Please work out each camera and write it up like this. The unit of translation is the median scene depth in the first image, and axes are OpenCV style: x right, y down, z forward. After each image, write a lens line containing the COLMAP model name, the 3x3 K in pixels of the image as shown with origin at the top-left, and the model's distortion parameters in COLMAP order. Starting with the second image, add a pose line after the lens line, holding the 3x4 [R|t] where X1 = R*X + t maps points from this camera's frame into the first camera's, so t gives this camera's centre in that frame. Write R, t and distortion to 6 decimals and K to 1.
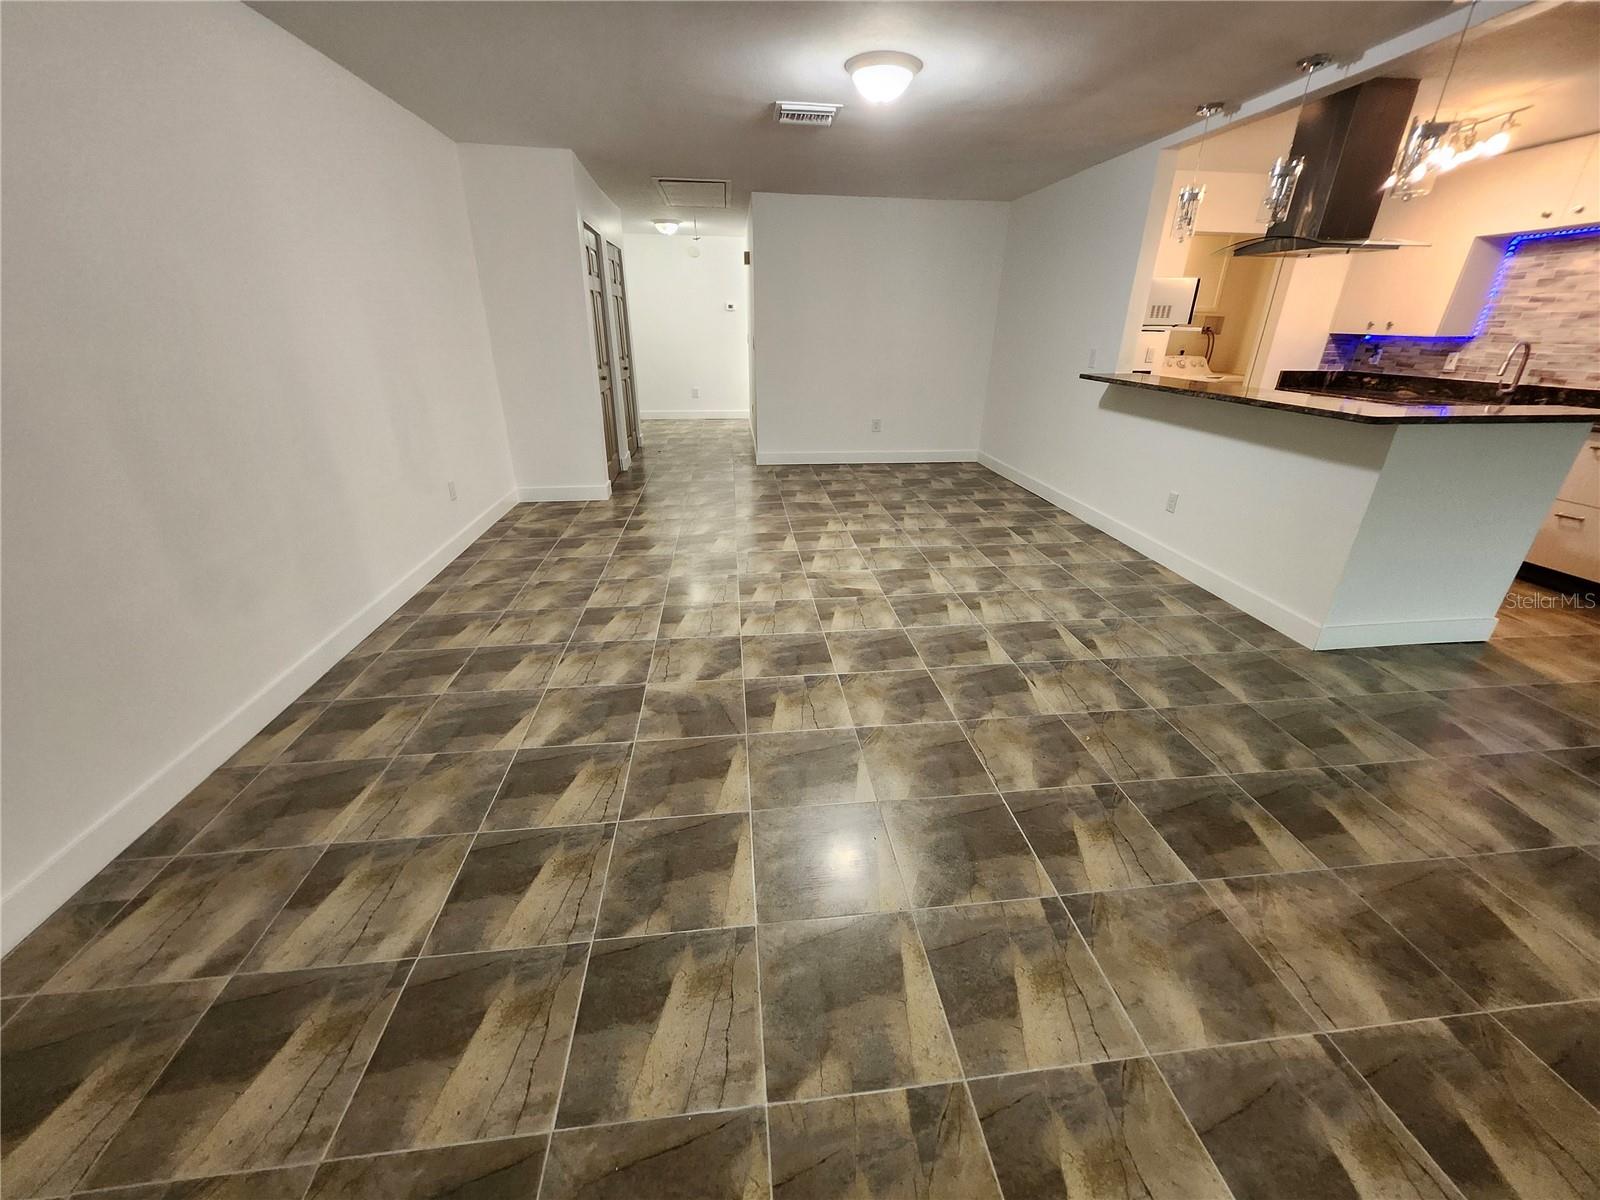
lens RADIAL K [[629.1, 0, 807.1], [0, 629.1, 608.1], [0, 0, 1]] dist [0.000547, 0.000158]
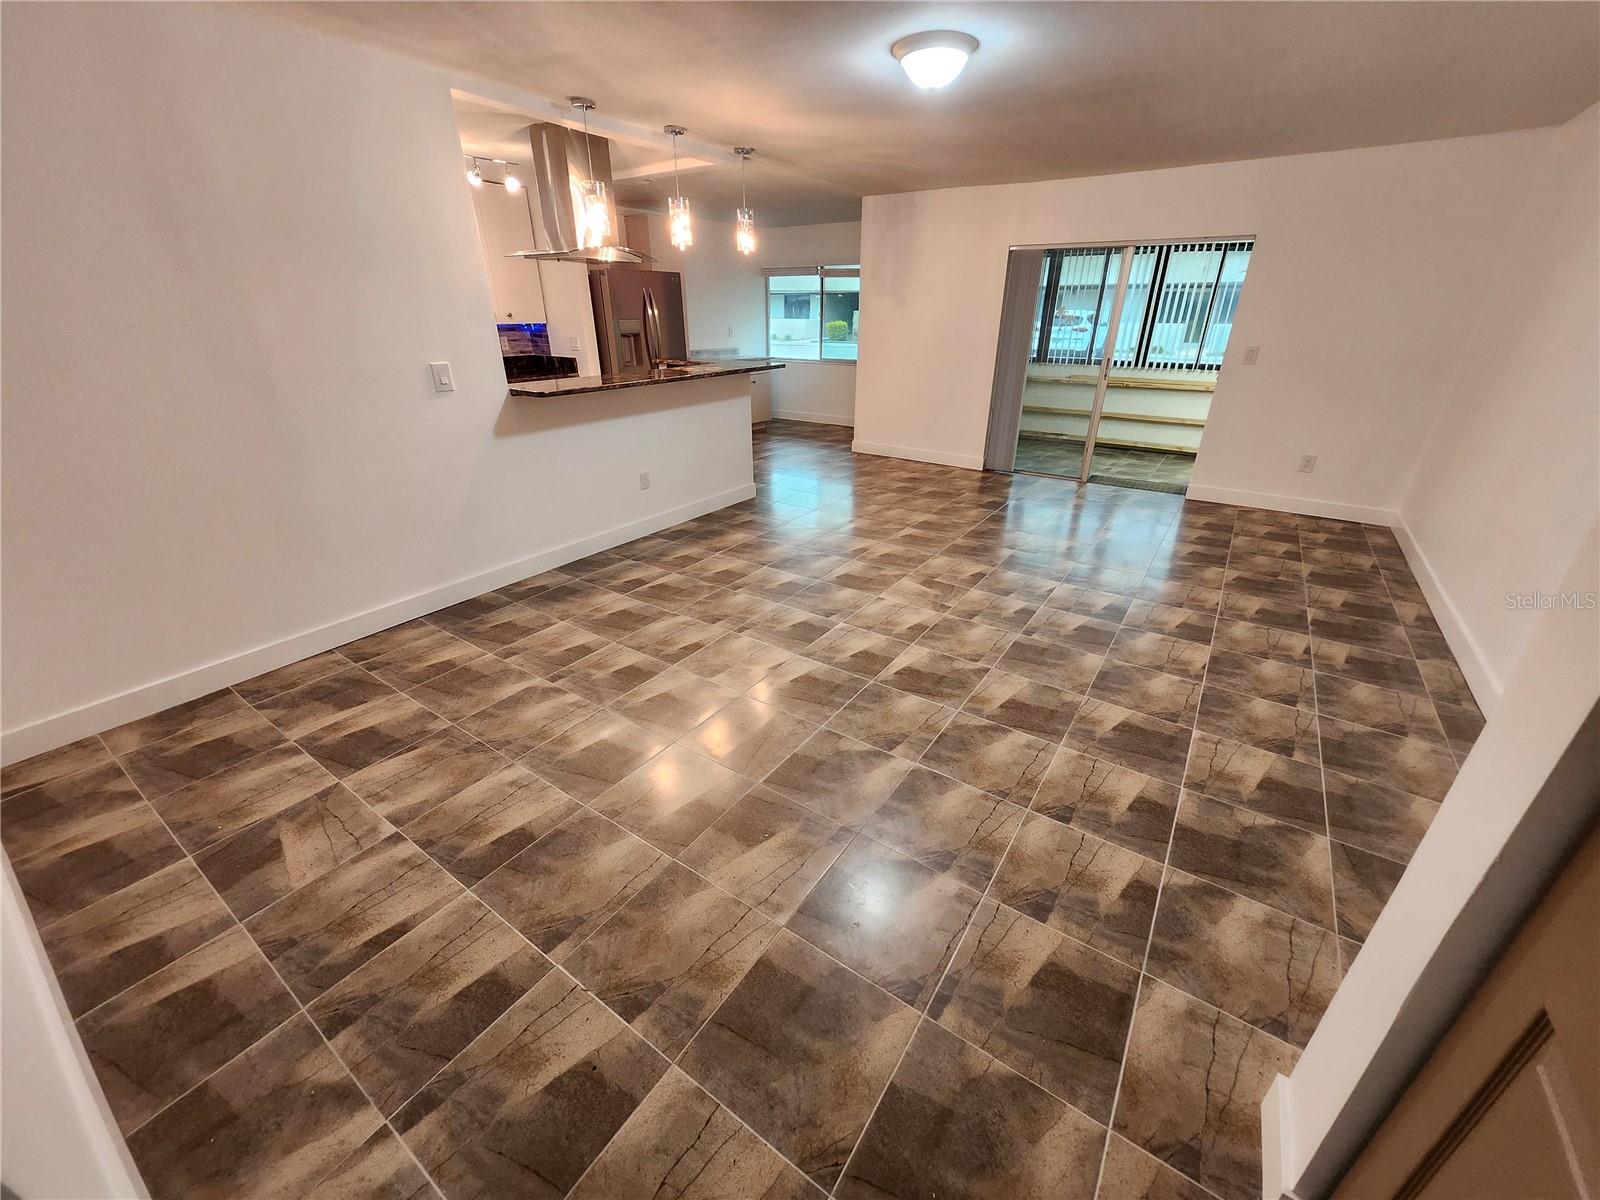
lens RADIAL K [[629.1, 0, 807.1], [0, 629.1, 608.1], [0, 0, 1]] dist [0.000547, 0.000158]
pose [[-0.757216, -0.294408, 0.583050, -0.389101], [0.260883, 0.682036, 0.683204, -0.754060], [-0.598802, 0.669441, -0.439643, 1.576183]]
